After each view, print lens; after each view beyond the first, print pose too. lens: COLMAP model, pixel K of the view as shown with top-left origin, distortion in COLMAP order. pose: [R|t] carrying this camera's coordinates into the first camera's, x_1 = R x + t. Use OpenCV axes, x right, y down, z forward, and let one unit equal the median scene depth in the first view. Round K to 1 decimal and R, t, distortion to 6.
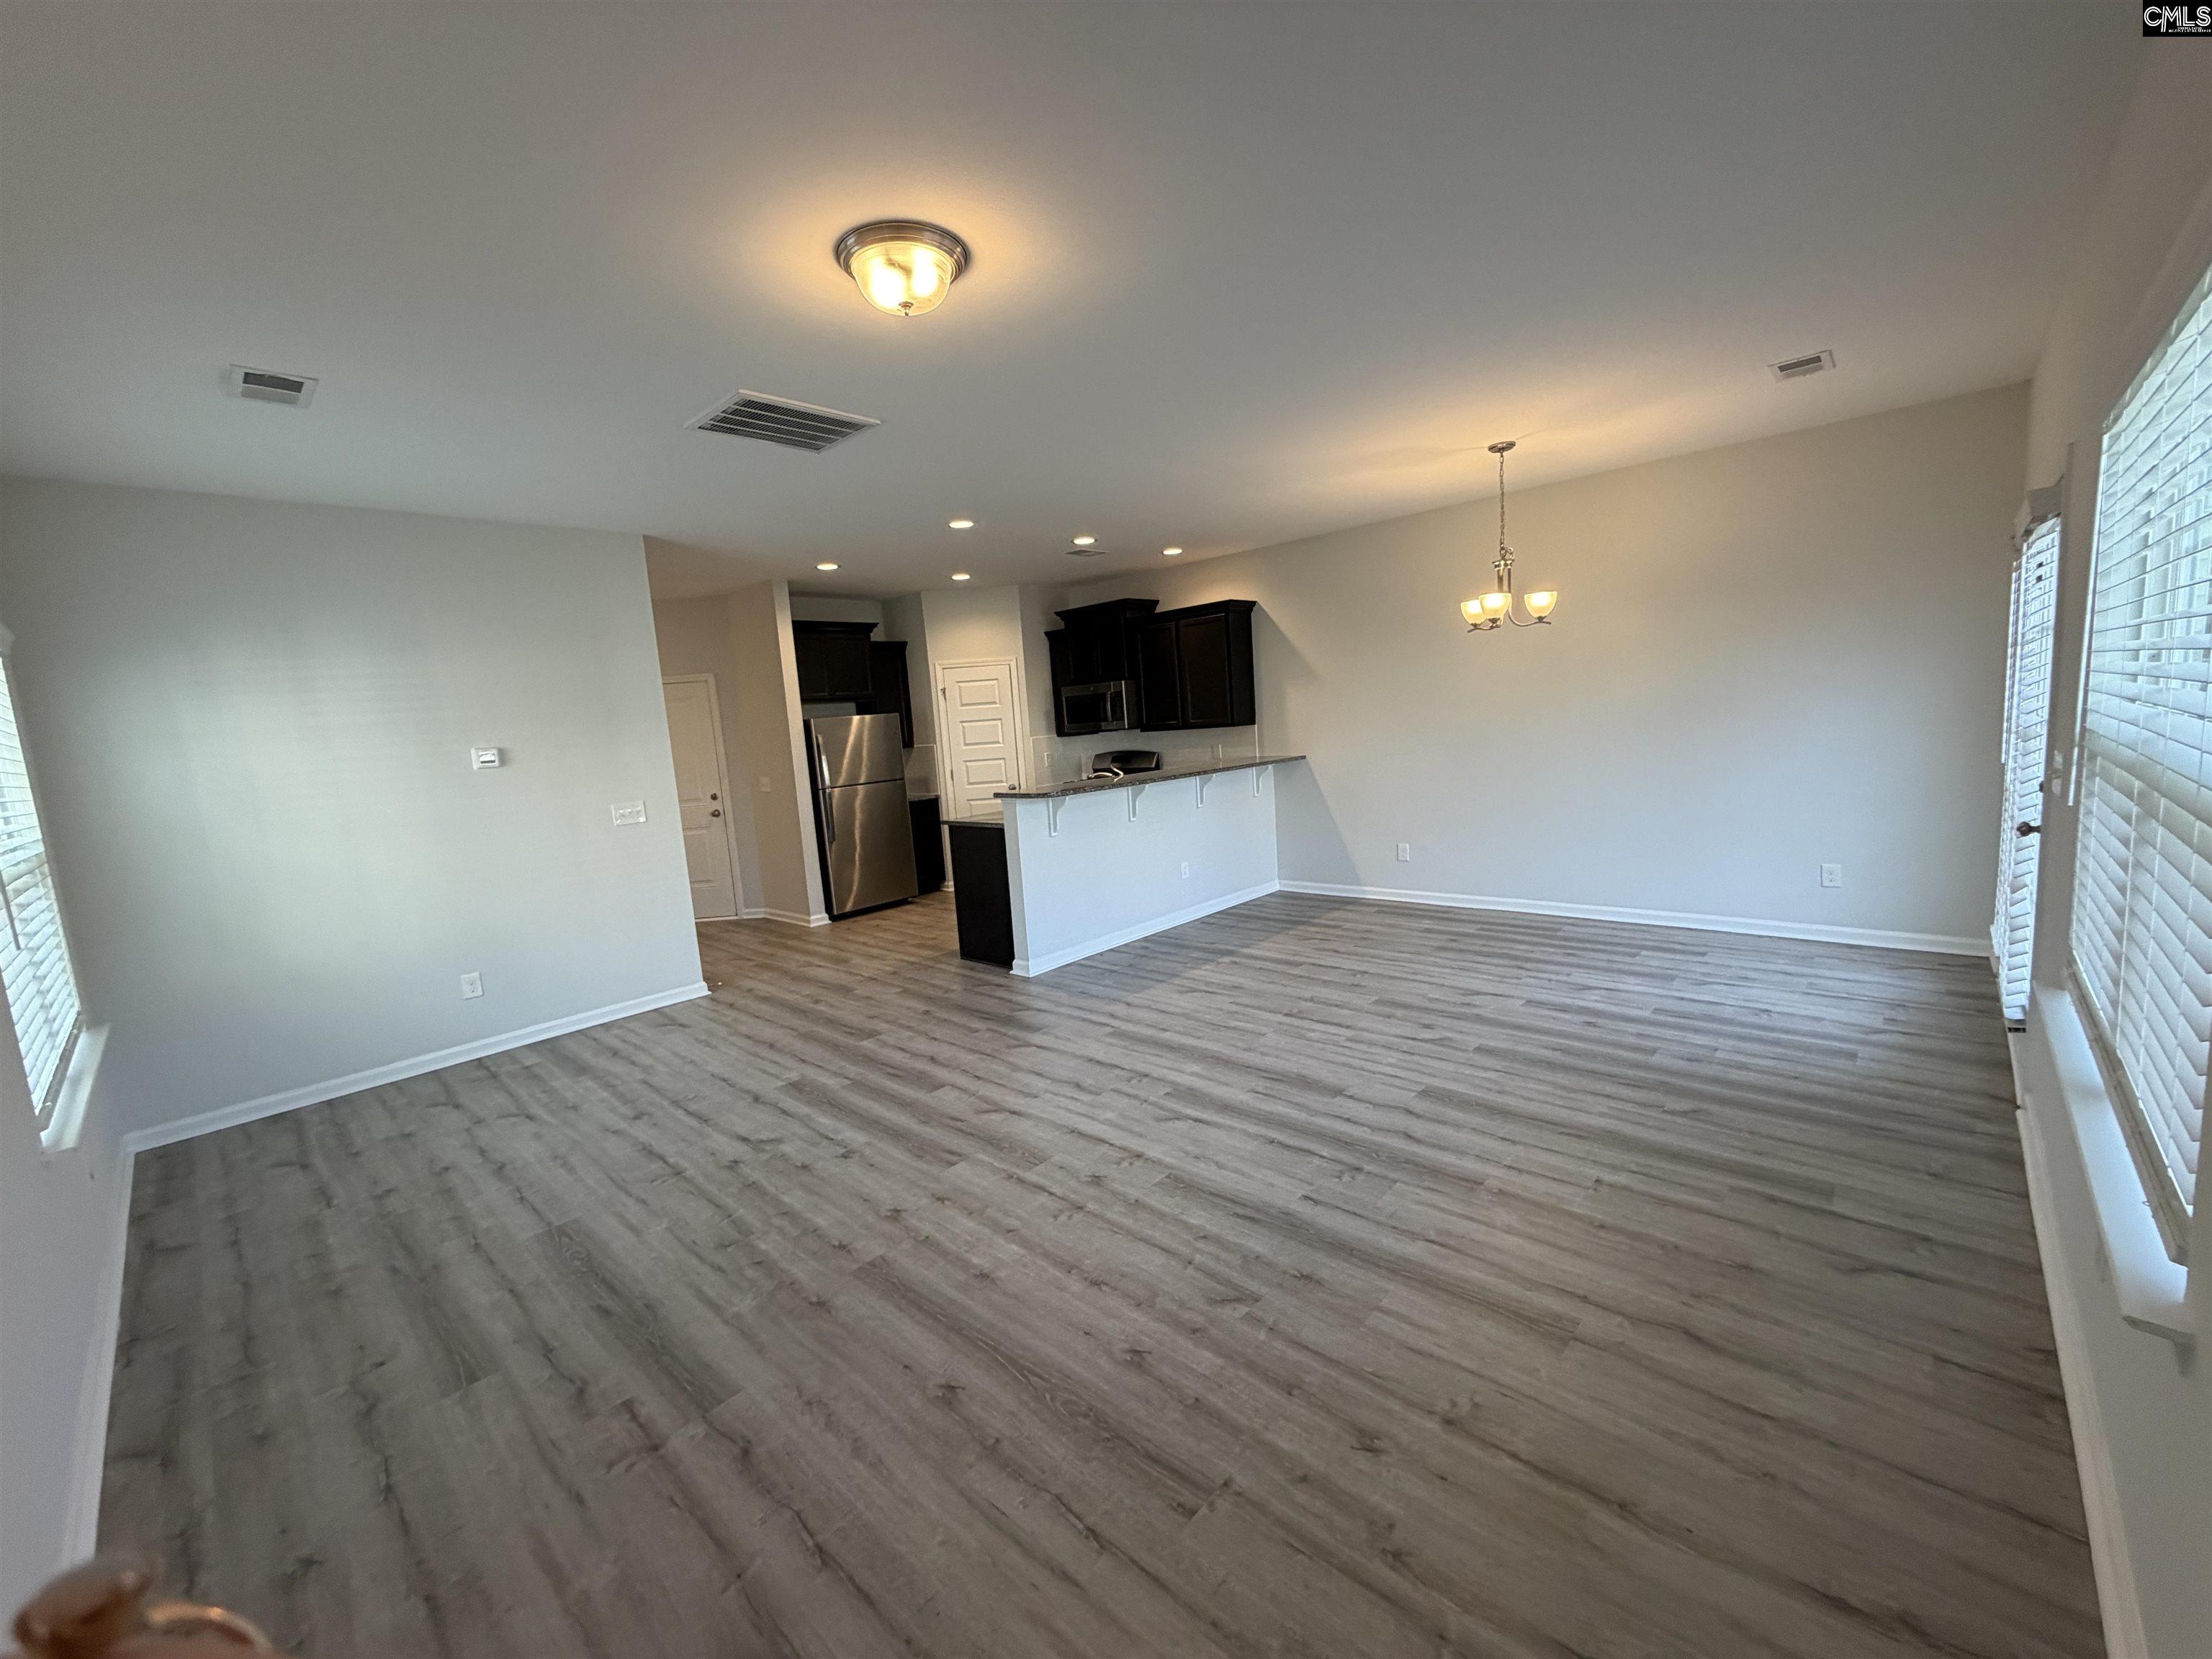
lens RADIAL K [[880.2, 0, 1101.0], [0, 880.2, 829.8], [0, 0, 1]] dist [-0.000968, 0.000575]
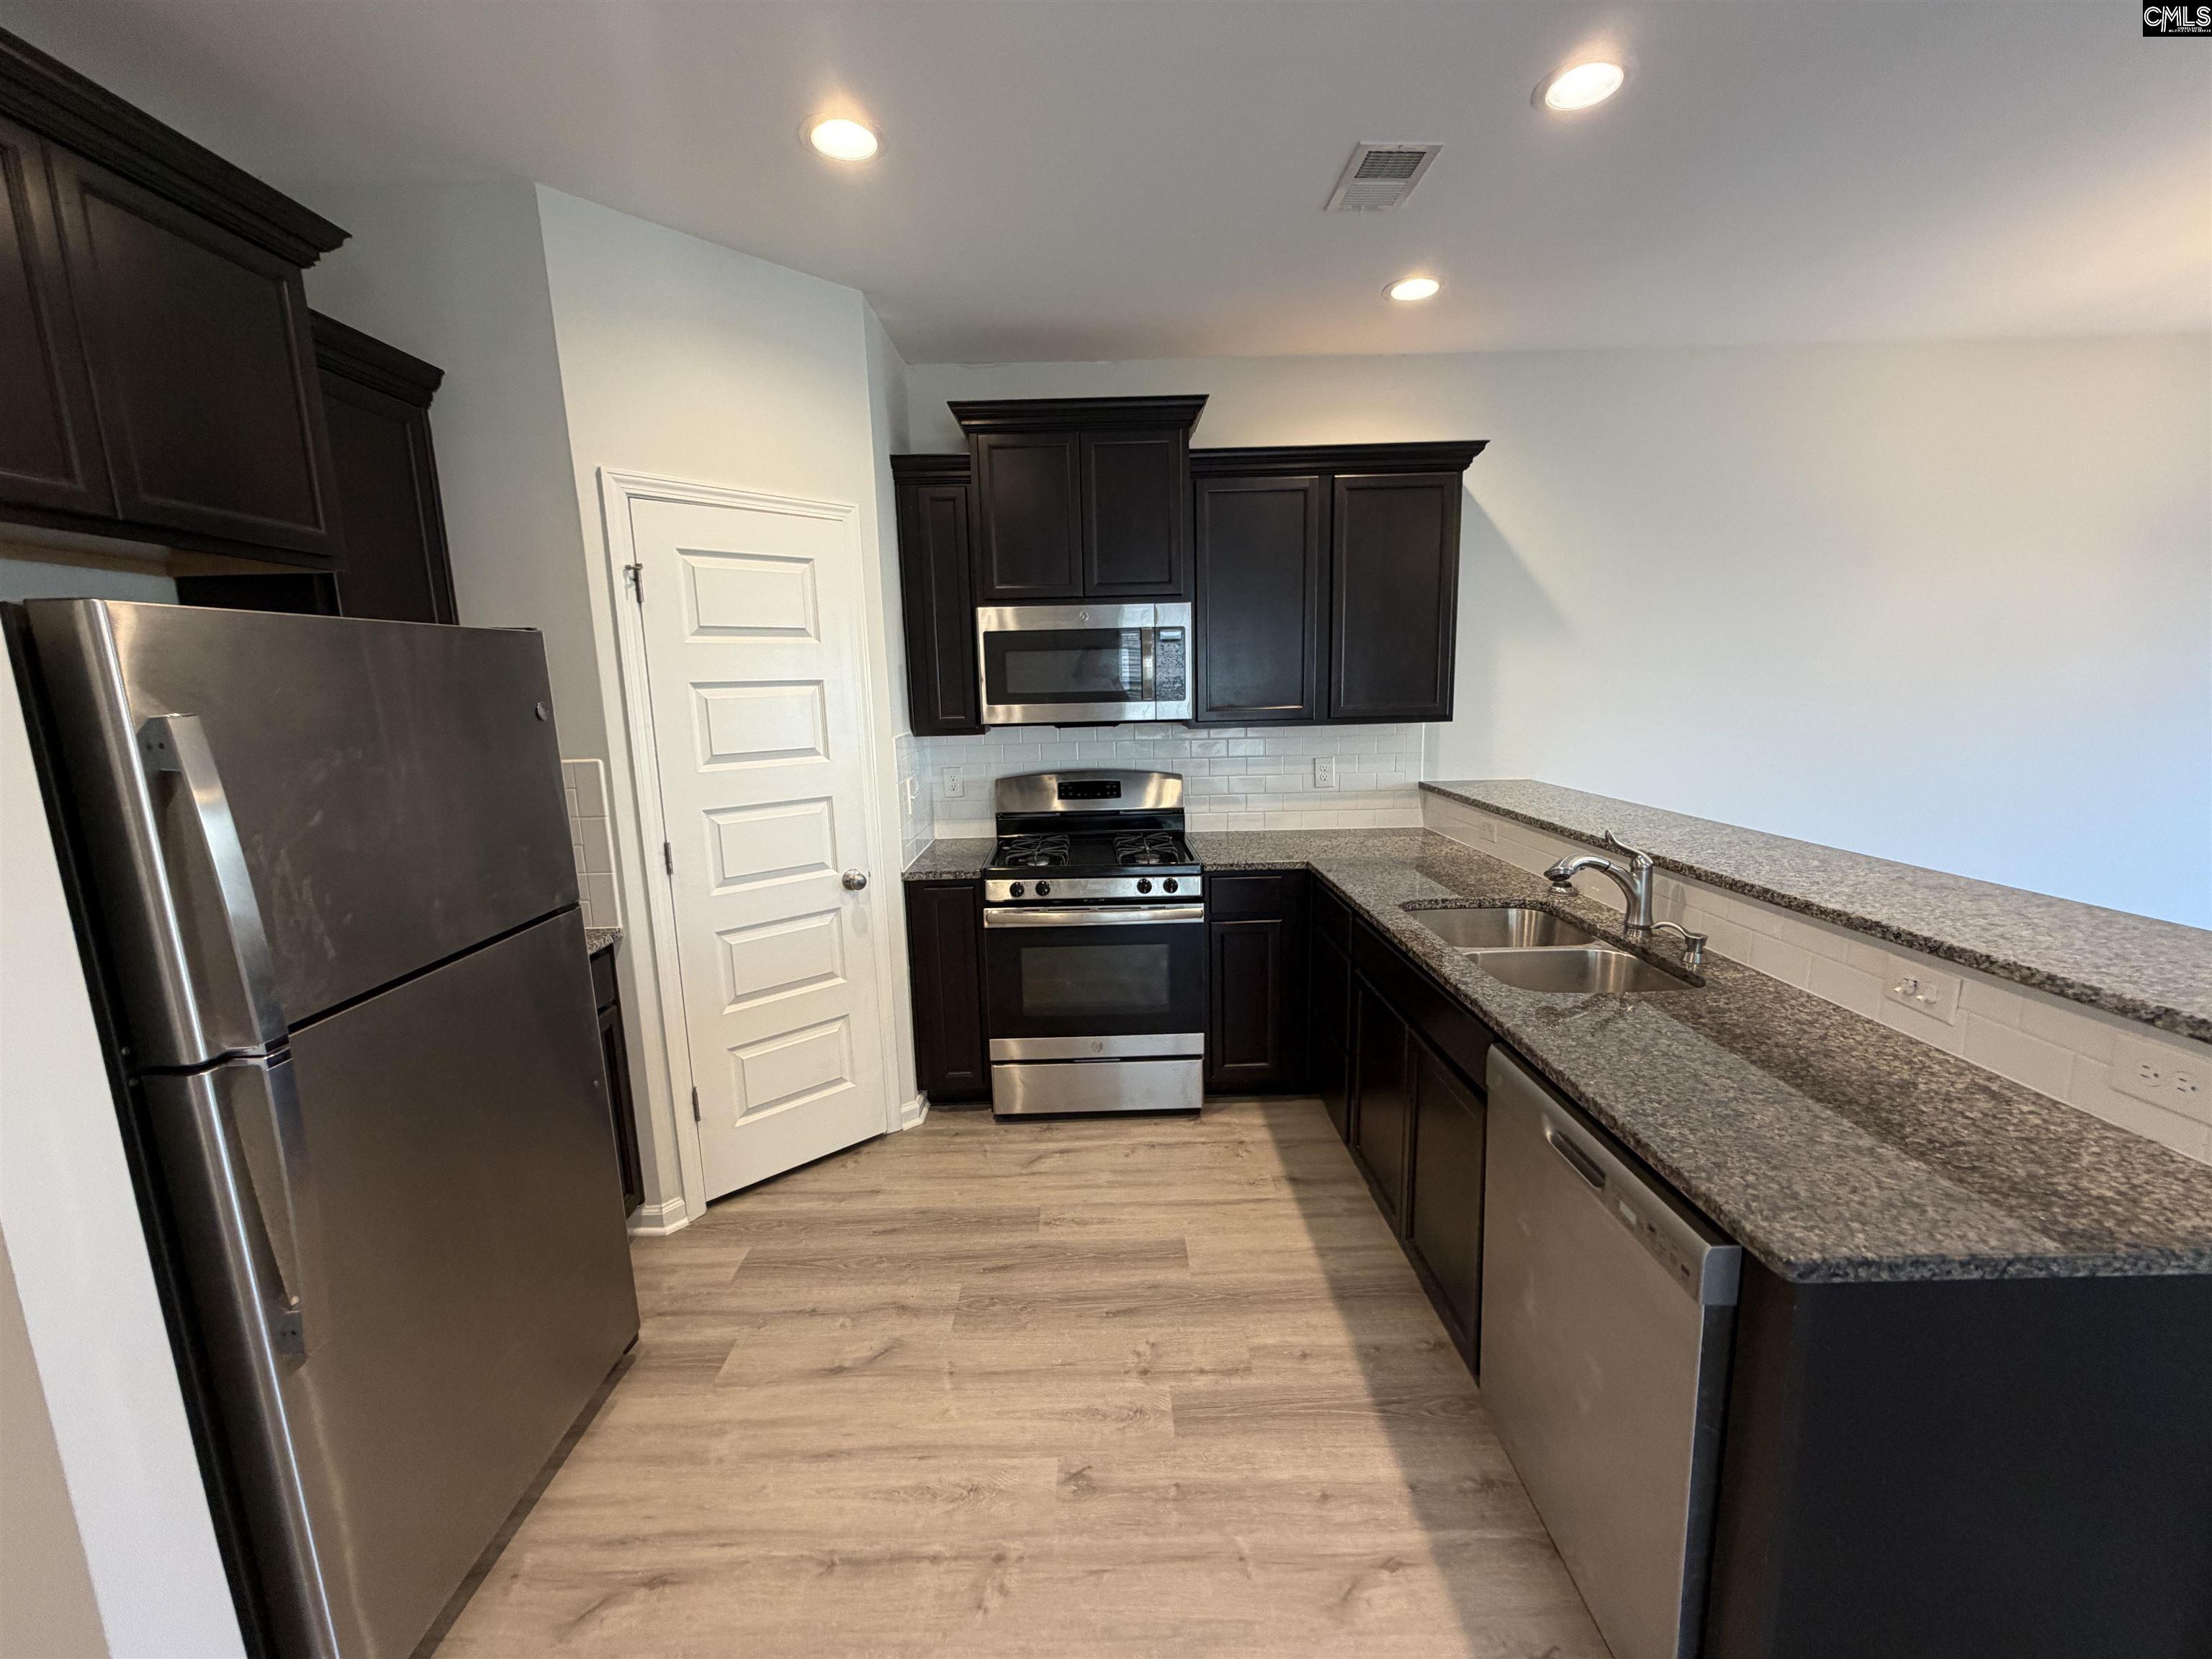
lens RADIAL K [[880.2, 0, 1103.7], [0, 880.2, 830.9], [0, 0, 1]] dist [-0.000968, 0.000575]
pose [[0.725390, -0.063460, 0.685407, -0.516507], [0.060381, 0.997769, 0.028478, -0.138035], [-0.685685, 0.020728, 0.727604, 1.307311]]
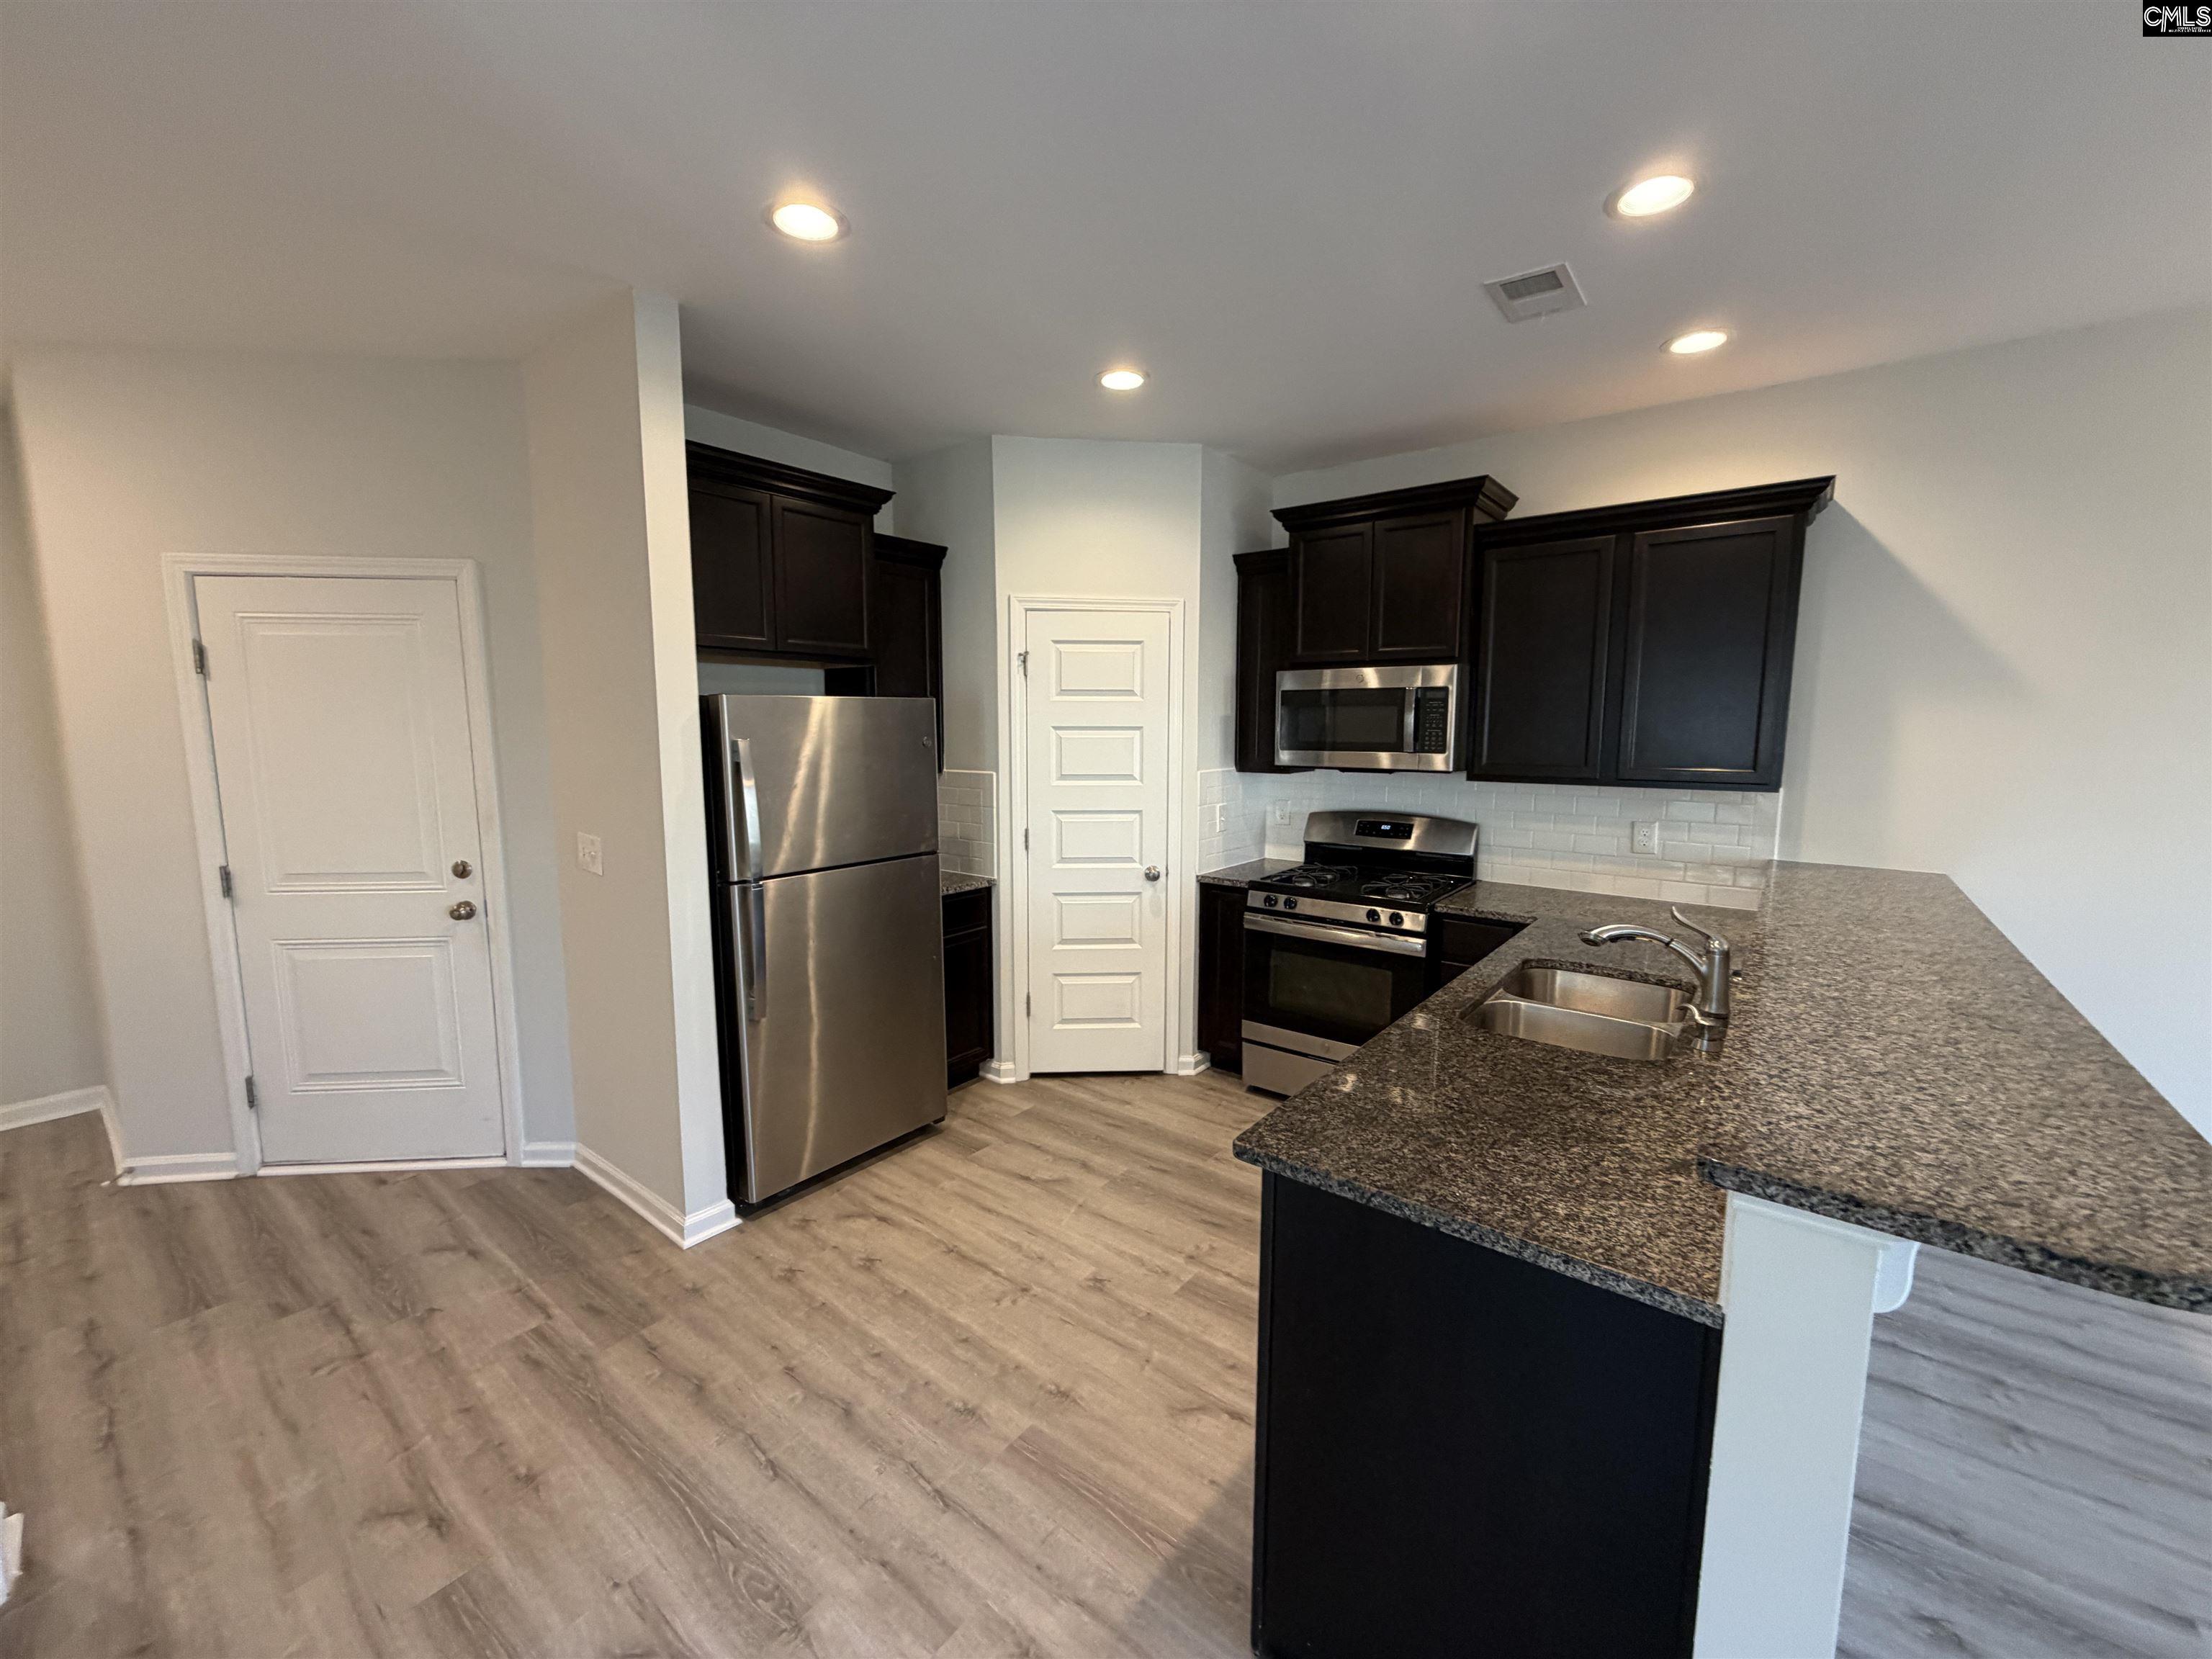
lens RADIAL K [[880.2, 0, 1102.1], [0, 880.2, 831.9], [0, 0, 1]] dist [-0.000968, 0.000575]
pose [[0.993729, 0.062505, 0.092711, -0.334537], [-0.061928, 0.998039, -0.009097, -0.124472], [-0.093098, 0.003299, 0.995651, 1.026044]]
